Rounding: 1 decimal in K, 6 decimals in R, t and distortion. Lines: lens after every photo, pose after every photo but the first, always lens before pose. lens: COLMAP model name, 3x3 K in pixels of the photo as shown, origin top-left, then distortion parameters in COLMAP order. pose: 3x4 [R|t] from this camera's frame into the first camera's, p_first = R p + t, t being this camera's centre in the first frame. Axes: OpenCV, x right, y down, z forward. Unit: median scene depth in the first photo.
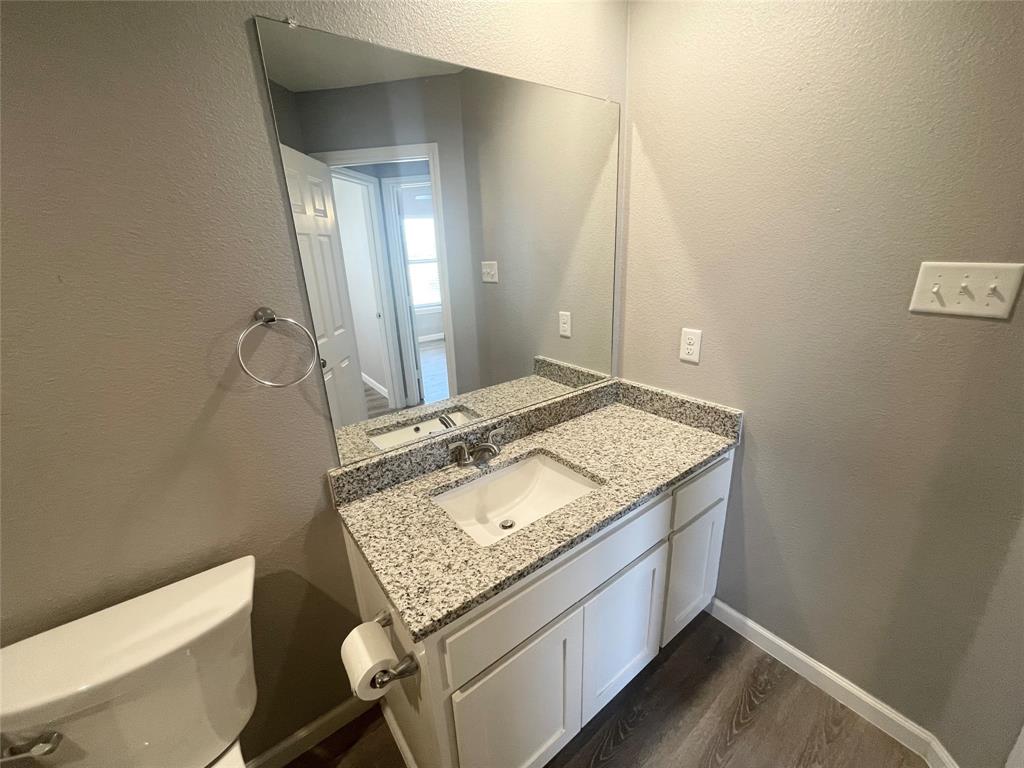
lens RADIAL K [[414.6, 0, 512.3], [0, 414.6, 382.7], [0, 0, 1]] dist [-0.002586, -0.000127]
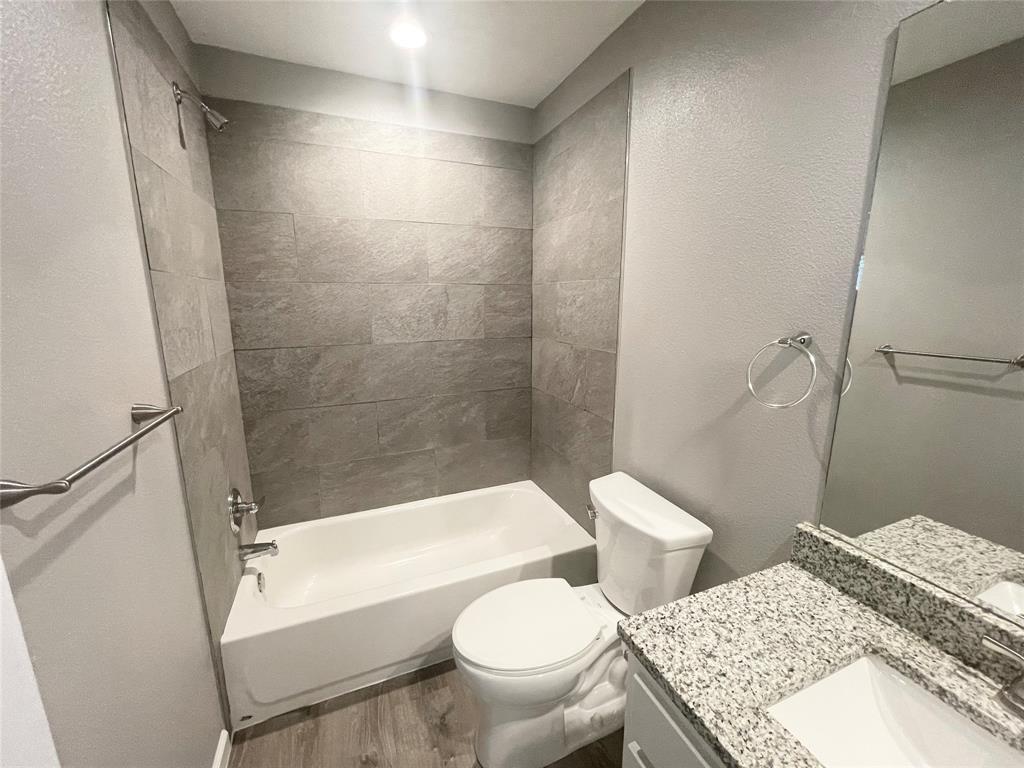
lens RADIAL K [[414.6, 0, 513.1], [0, 414.6, 381.5], [0, 0, 1]] dist [-0.002586, -0.000127]
pose [[-0.252022, 0.235614, -0.938601, 0.470637], [-0.286173, 0.908383, 0.304868, -0.150418], [0.924440, 0.345436, -0.161506, 0.467039]]
